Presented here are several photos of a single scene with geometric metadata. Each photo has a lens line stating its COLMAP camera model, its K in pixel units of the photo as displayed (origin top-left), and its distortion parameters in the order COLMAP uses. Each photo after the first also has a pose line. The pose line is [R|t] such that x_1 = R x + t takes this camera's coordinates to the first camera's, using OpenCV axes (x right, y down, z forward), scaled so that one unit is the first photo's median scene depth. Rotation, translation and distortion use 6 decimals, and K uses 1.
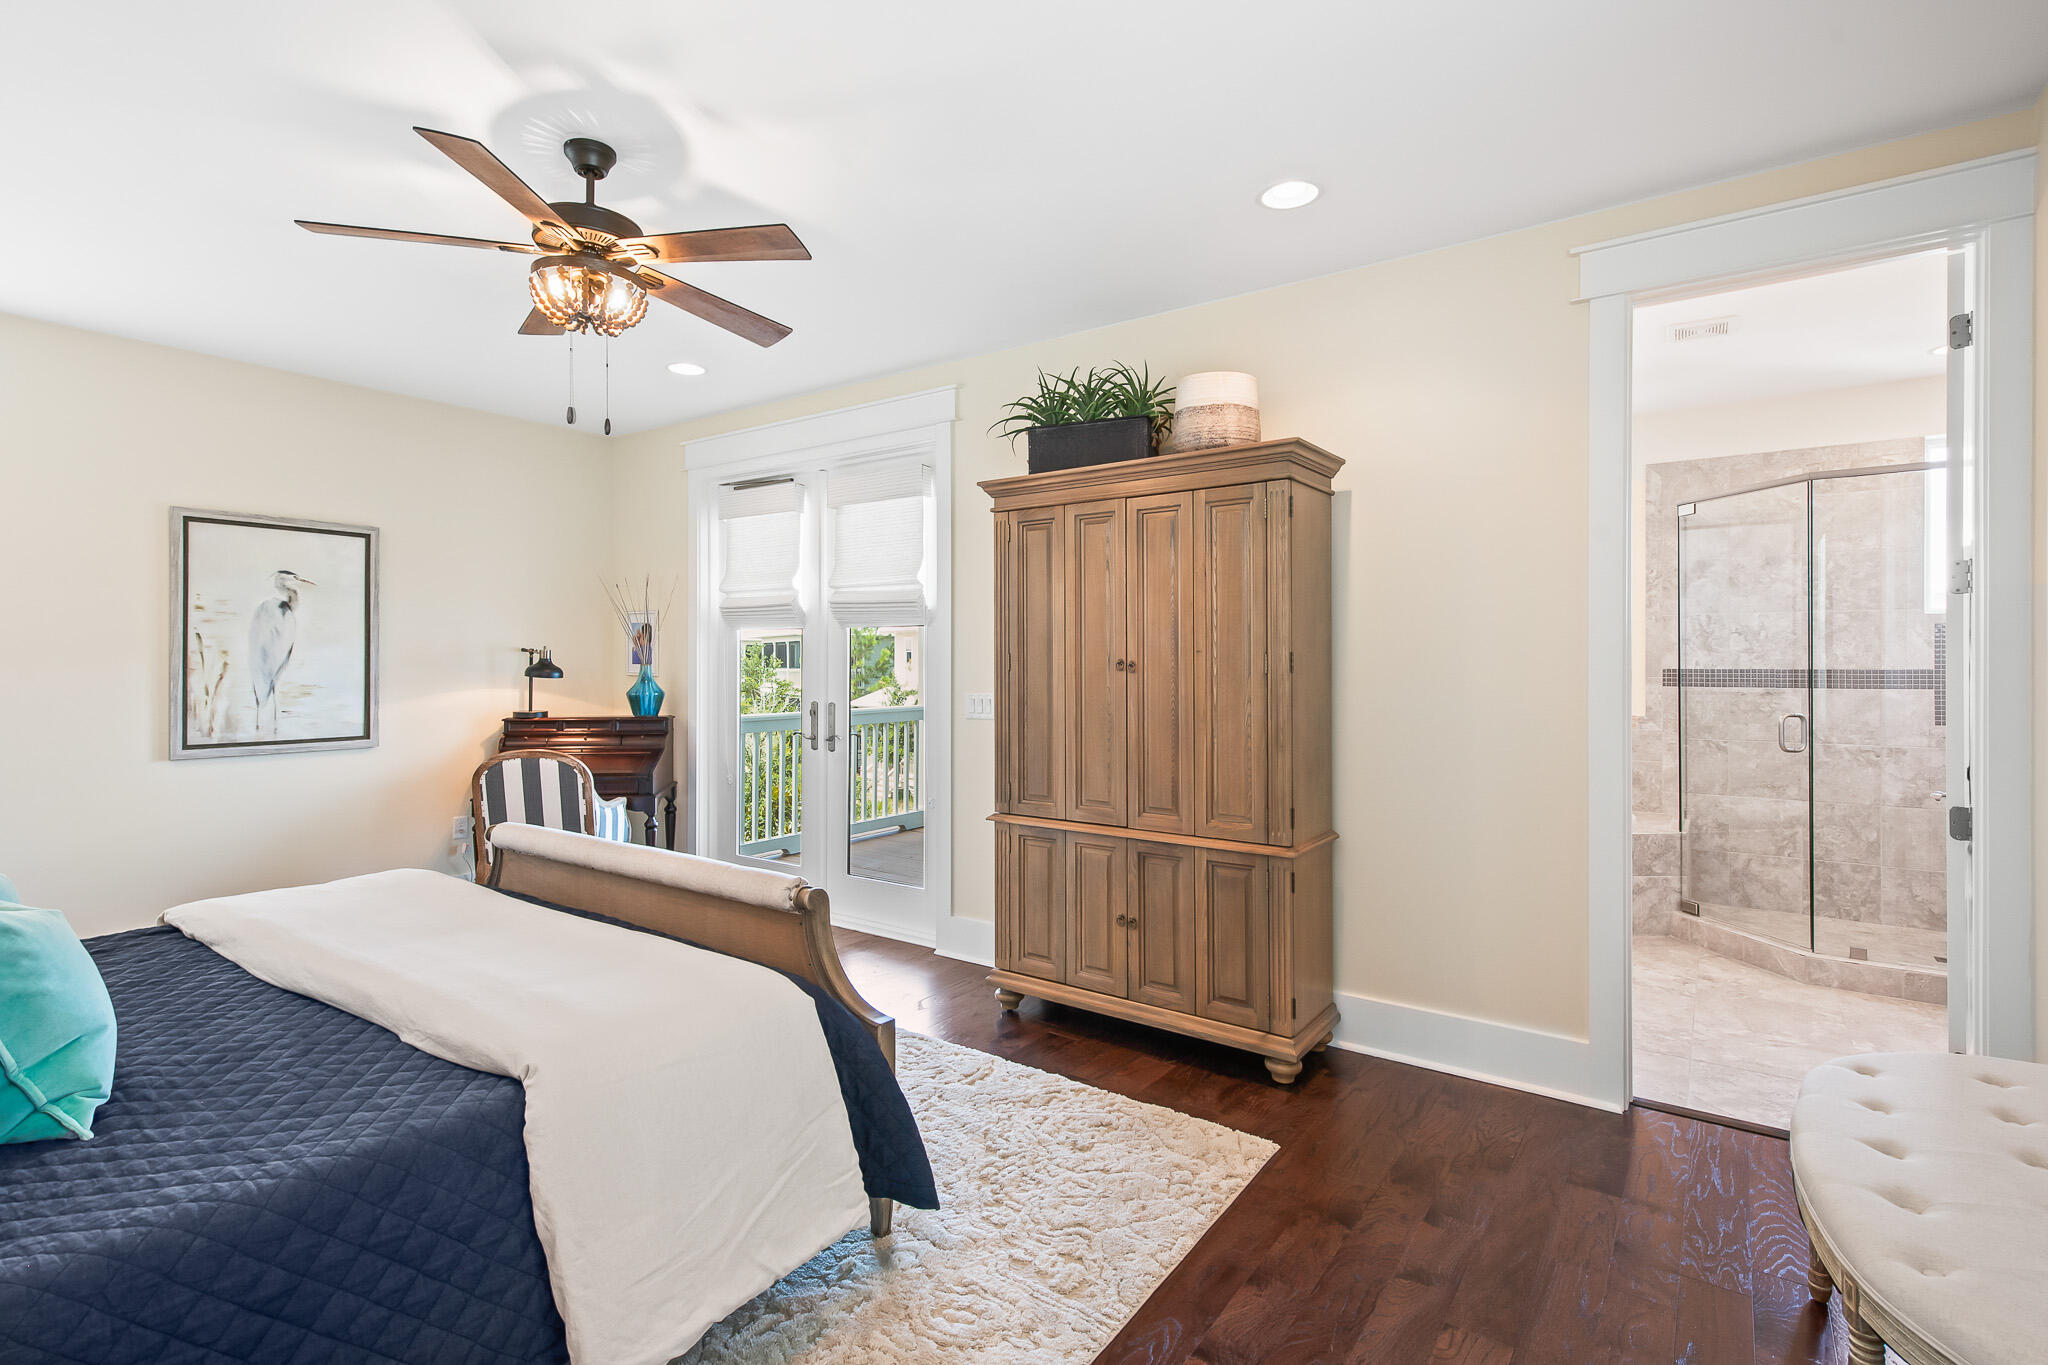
lens RADIAL K [[966.7, 0, 1022.4], [0, 966.7, 656.3], [0, 0, 1]] dist [-0.000034, -0.000037]
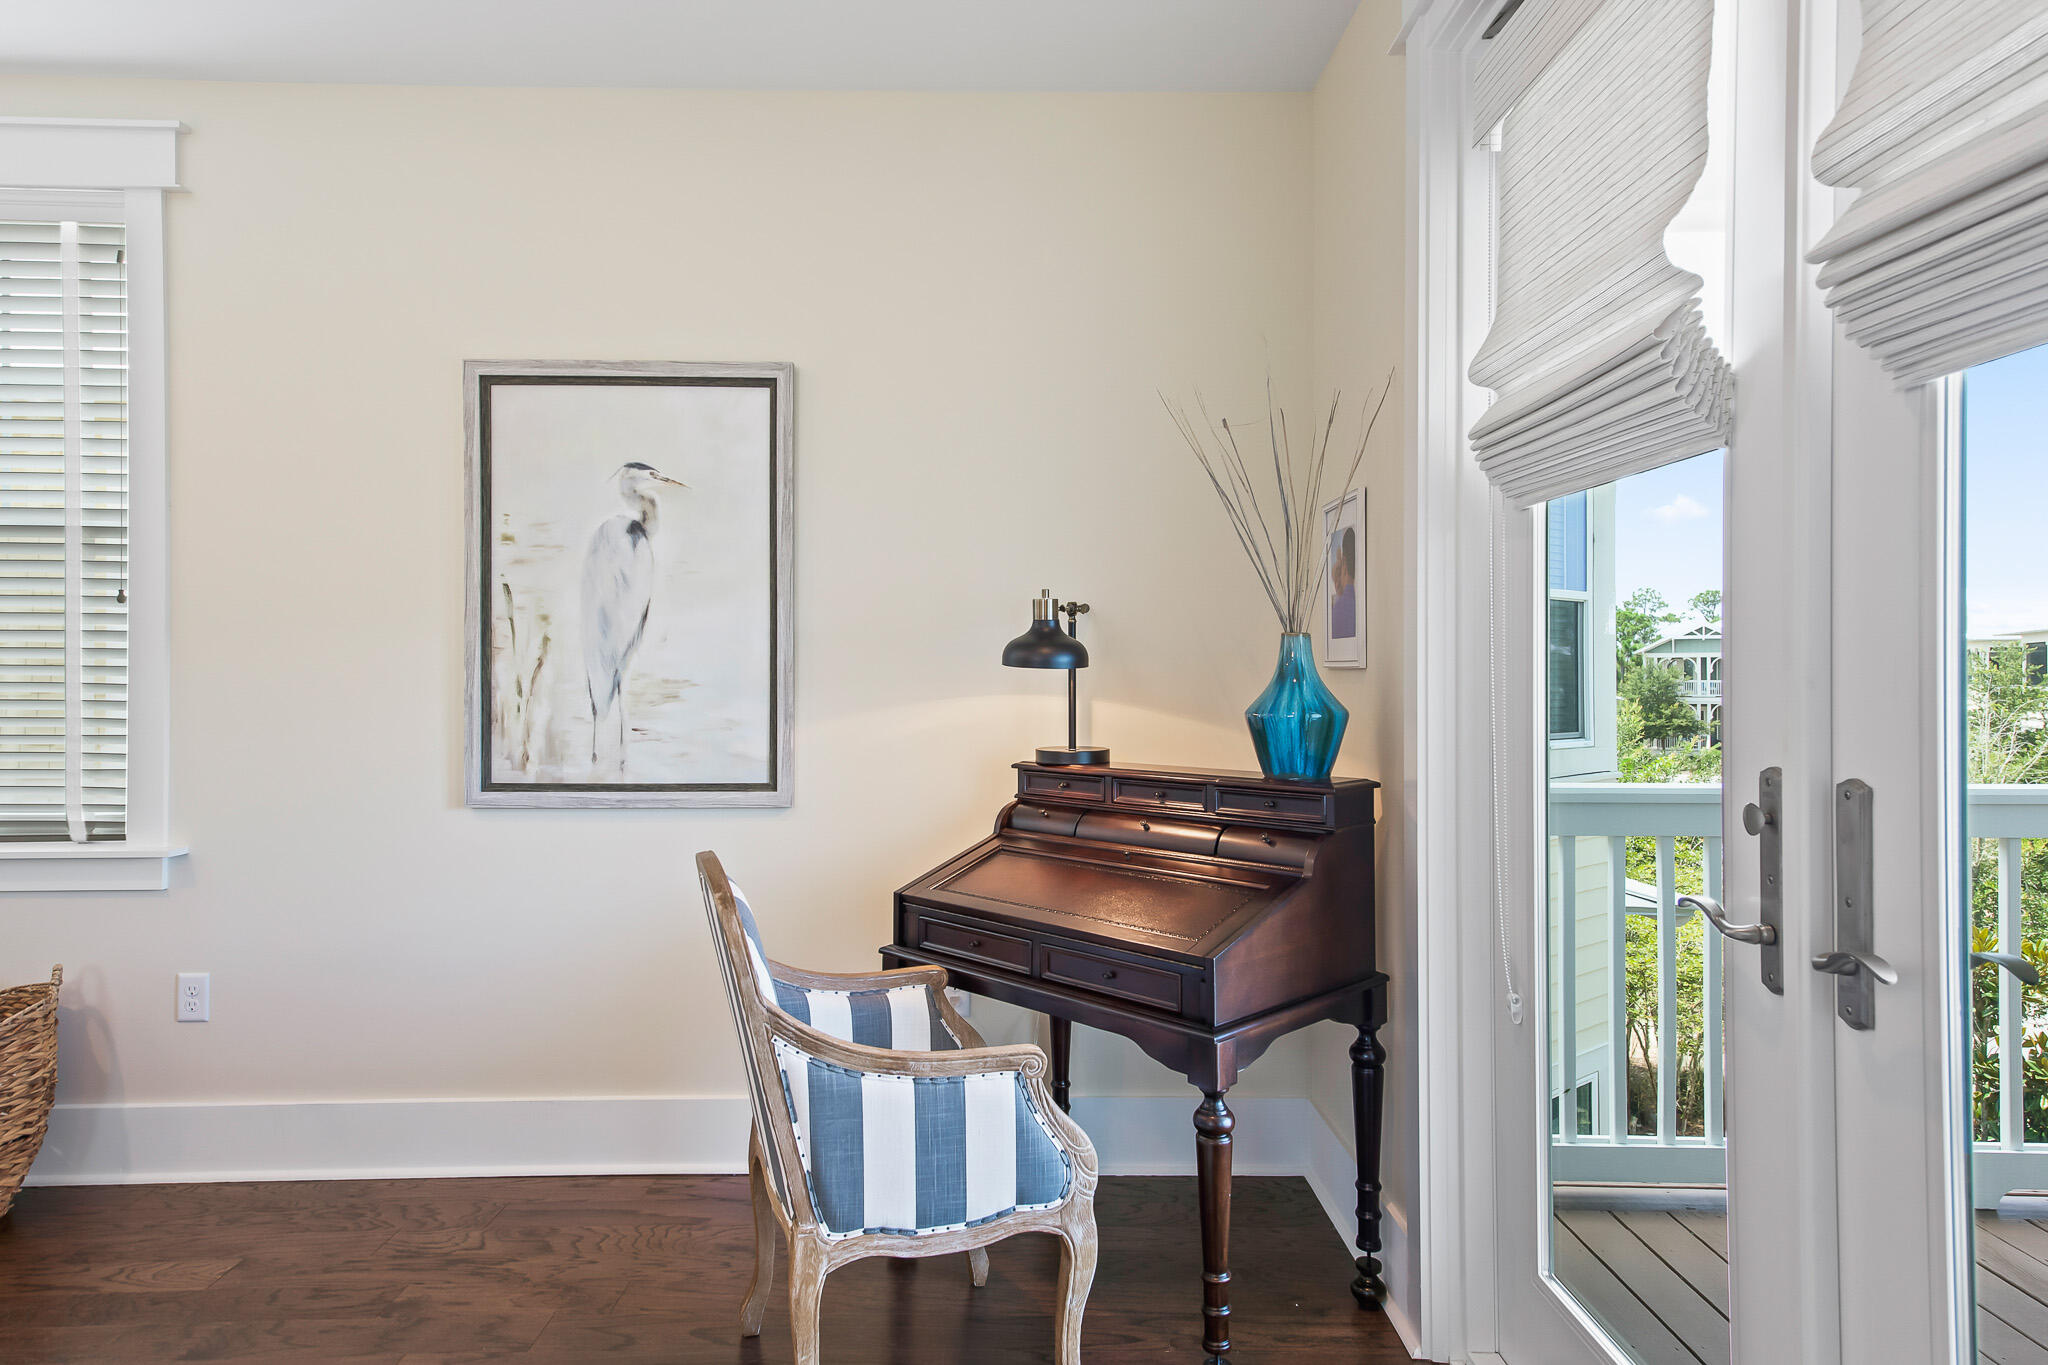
lens RADIAL K [[1202.2, 0, 1024.0], [0, 1202.2, 682.5], [0, 0, 1]] dist [0.000037, -0.000254]
pose [[0.588151, 0.002854, -0.808746, -0.107237], [0.002718, 0.999981, 0.005506, 0.028338], [0.808746, -0.005437, 0.588133, 0.784206]]
